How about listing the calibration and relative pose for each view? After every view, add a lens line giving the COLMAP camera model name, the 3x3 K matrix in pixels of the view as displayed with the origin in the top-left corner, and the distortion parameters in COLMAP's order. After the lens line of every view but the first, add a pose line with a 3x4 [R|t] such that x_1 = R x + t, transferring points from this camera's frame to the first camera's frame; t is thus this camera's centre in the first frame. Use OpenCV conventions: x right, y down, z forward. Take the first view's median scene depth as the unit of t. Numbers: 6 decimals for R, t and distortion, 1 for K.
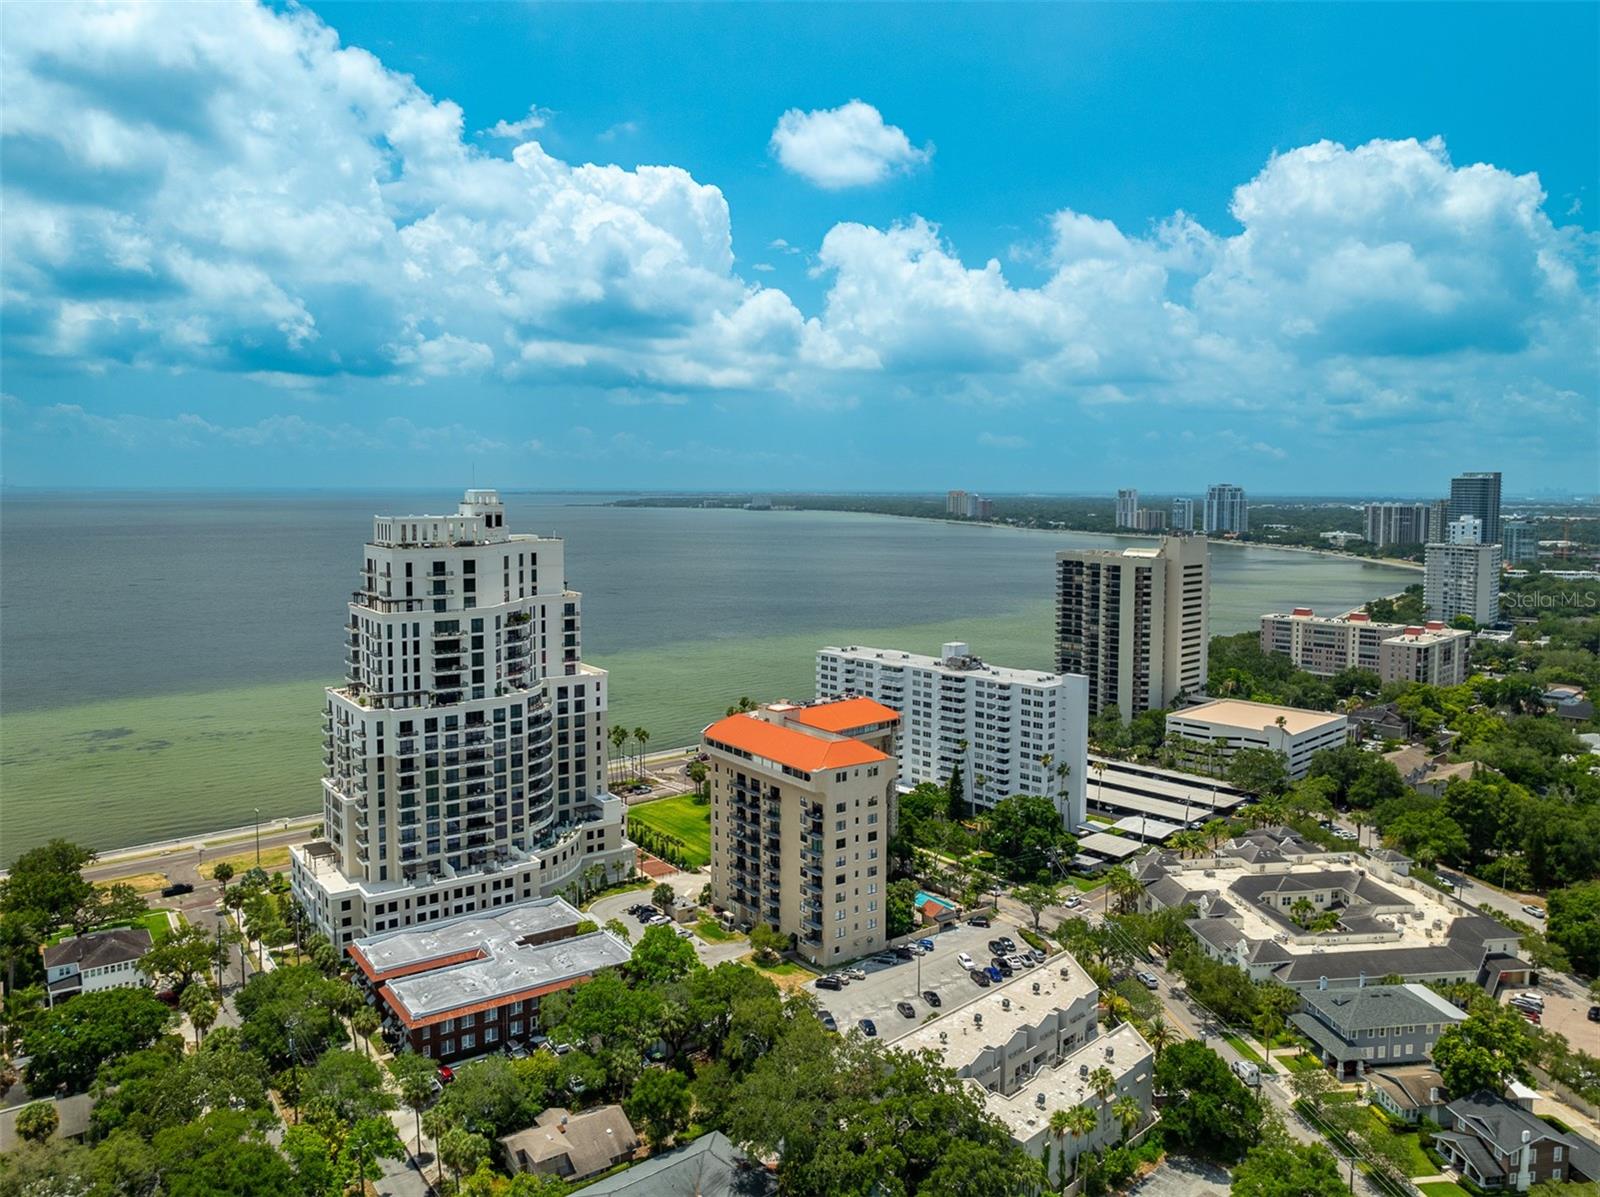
lens RADIAL K [[1175.4, 0, 807.0], [0, 1175.4, 612.5], [0, 0, 1]] dist [-0.021276, -0.010380]
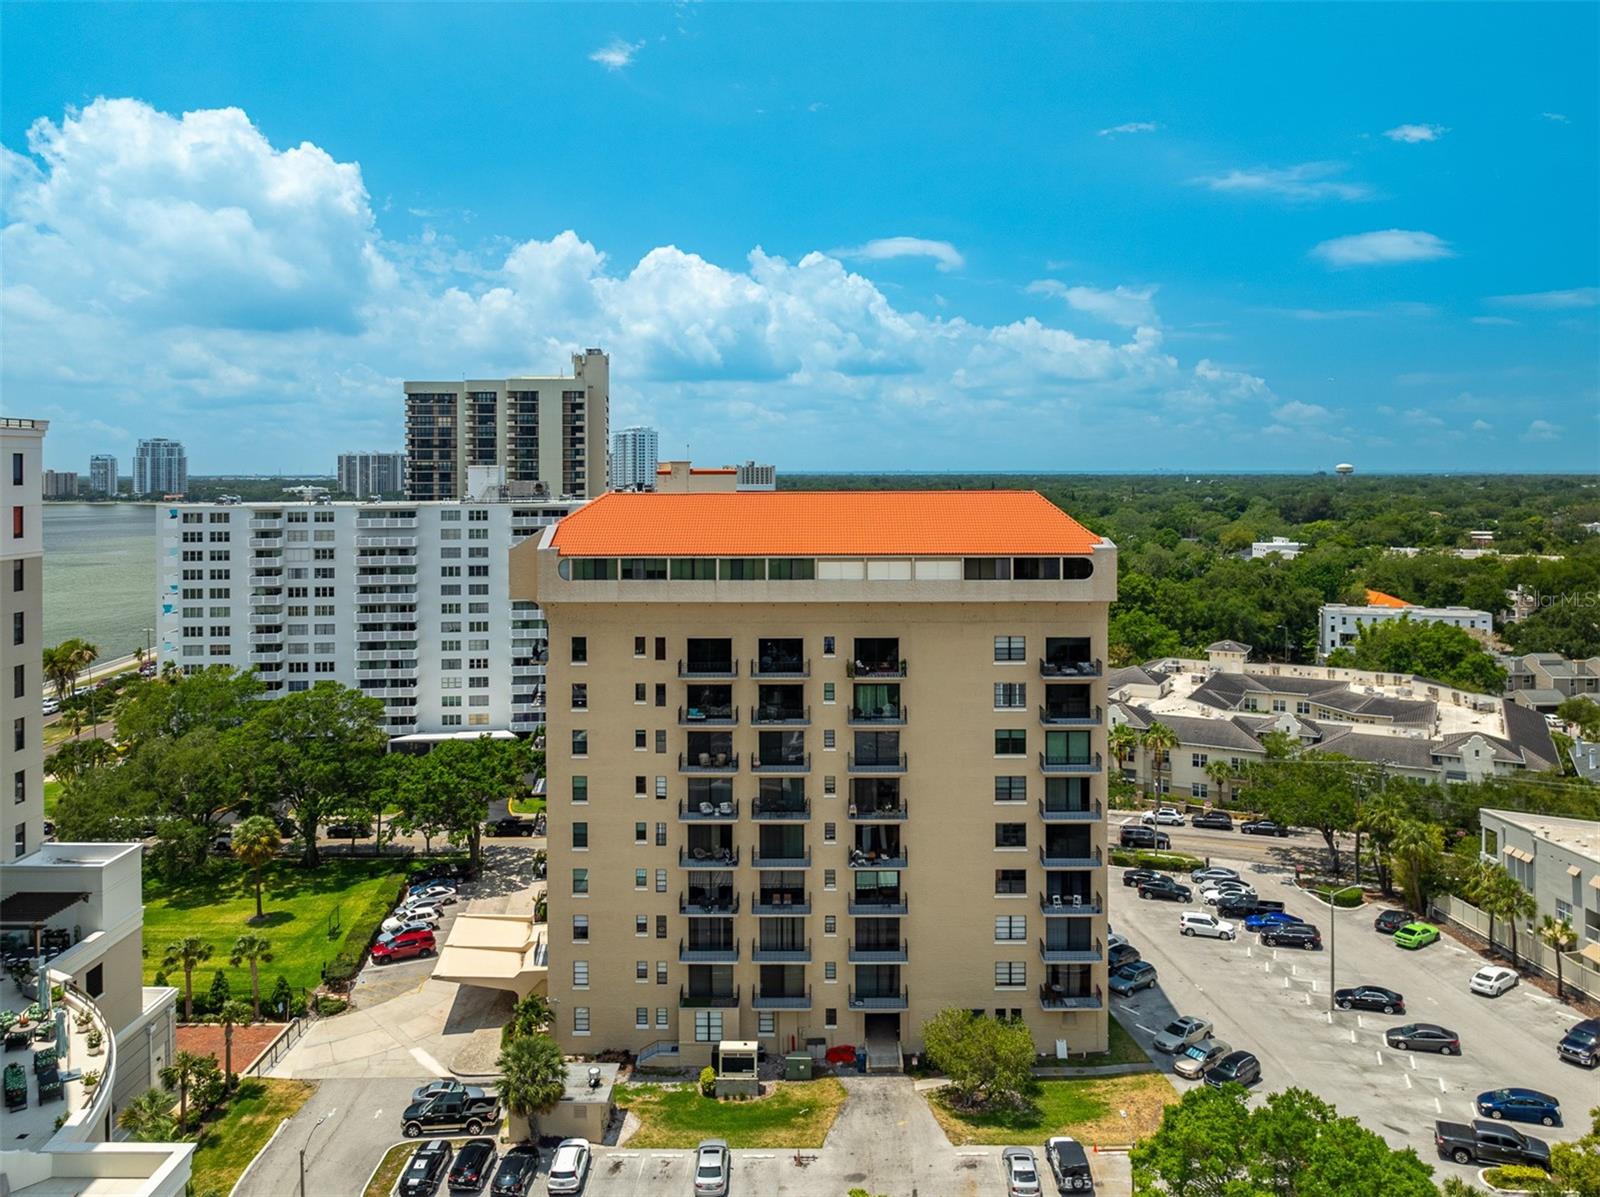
lens RADIAL K [[1175.4, 0, 815.7], [0, 1175.4, 599.8], [0, 0, 1]] dist [-0.021276, -0.010380]
pose [[0.579637, -0.087351, 0.810180, -0.298311], [0.093802, 0.994781, 0.040145, 0.104670], [-0.809458, 0.052727, 0.584806, 0.699883]]
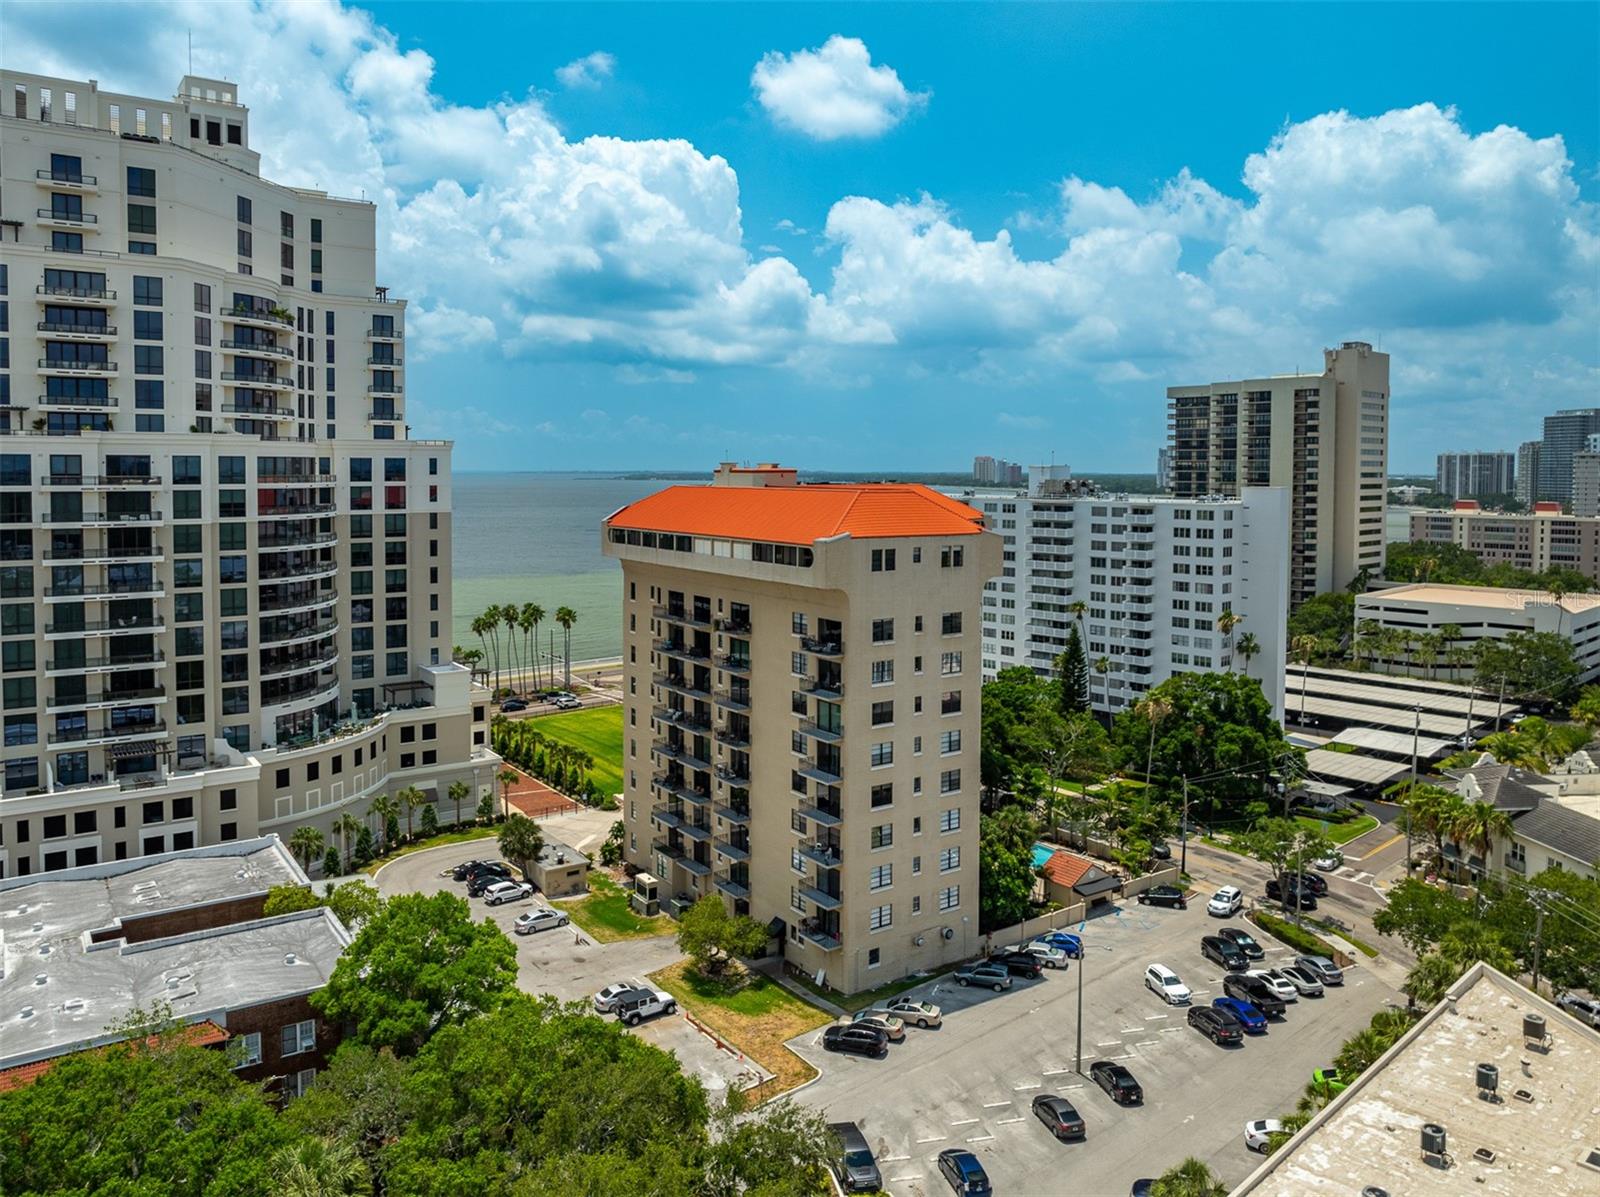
lens RADIAL K [[1175.4, 0, 797.6], [0, 1175.4, 596.0], [0, 0, 1]] dist [-0.021276, -0.010380]
pose [[0.999891, 0.005593, -0.013697, 0.001647], [-0.005710, 0.999947, -0.008527, 0.130801], [0.013649, 0.008604, 0.999870, 0.467355]]
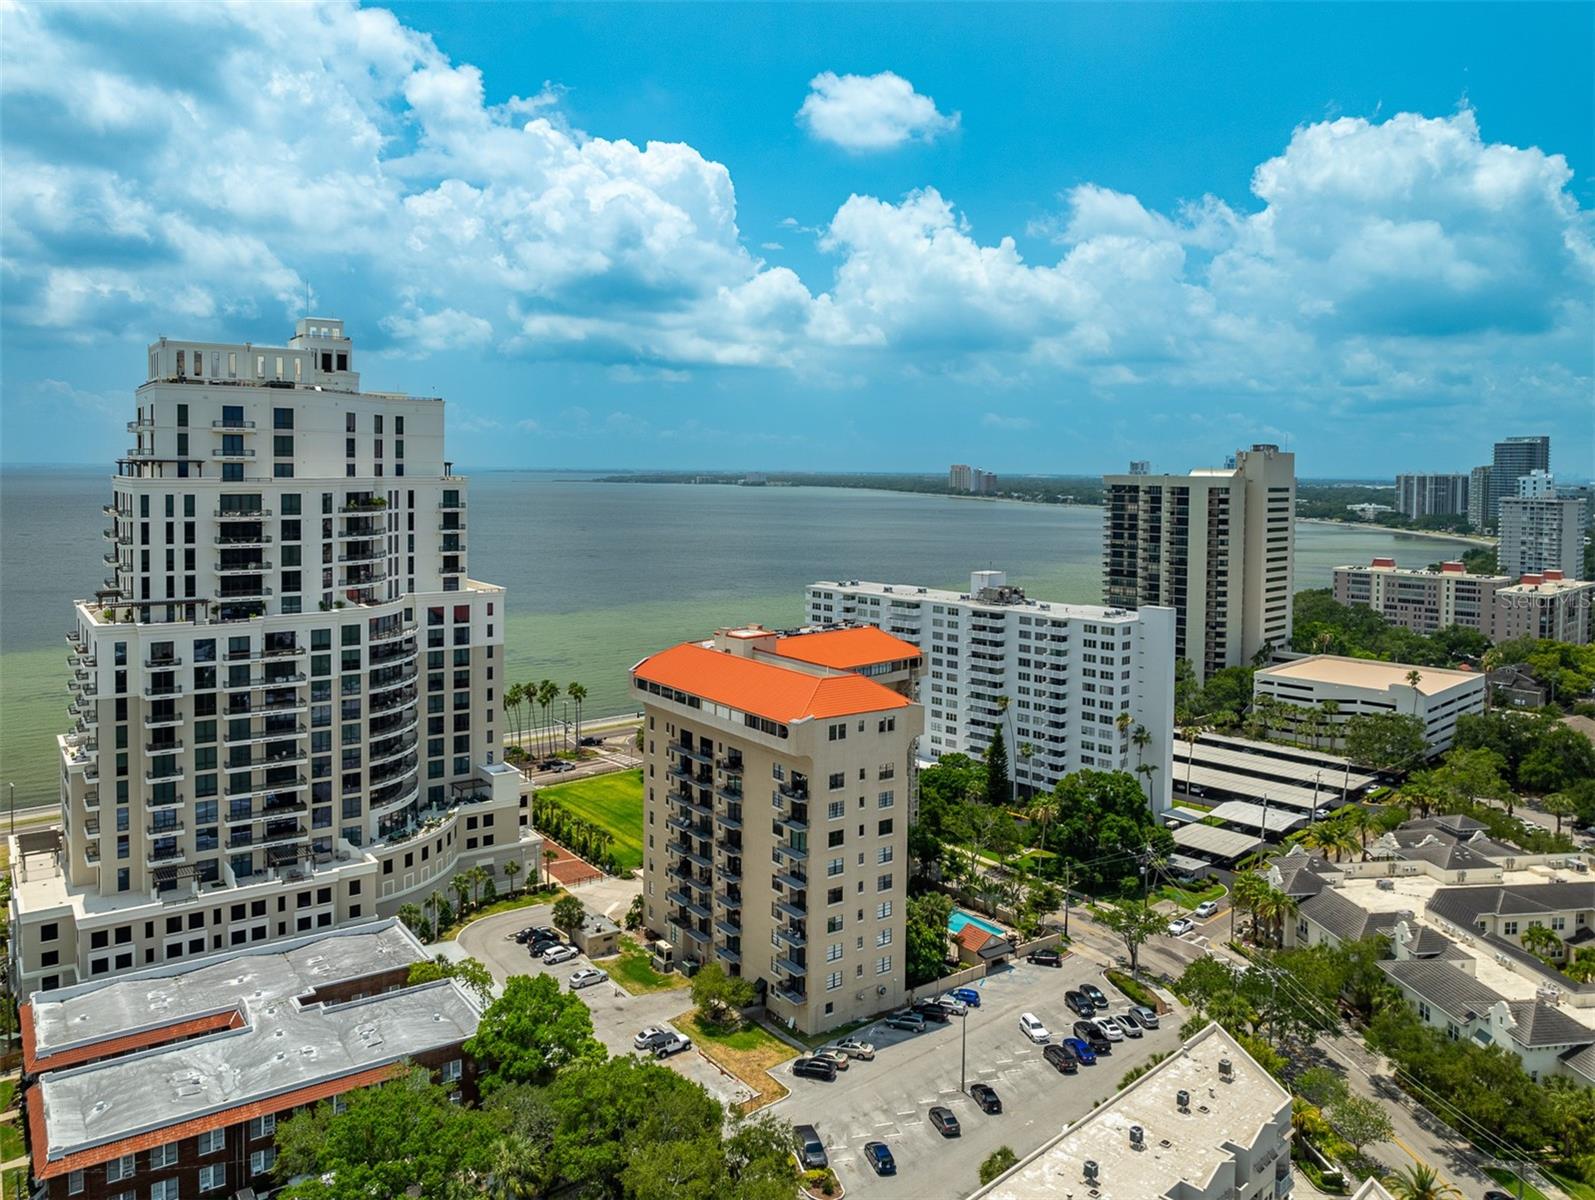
lens RADIAL K [[1171.8, 0, 820.3], [0, 1171.8, 572.1], [0, 0, 1]] dist [-0.021276, -0.010380]
pose [[0.999955, 0.006855, 0.006517, 0.013060], [-0.006710, 0.999733, -0.022103, 0.056746], [-0.006667, 0.022058, 0.999734, 0.310339]]
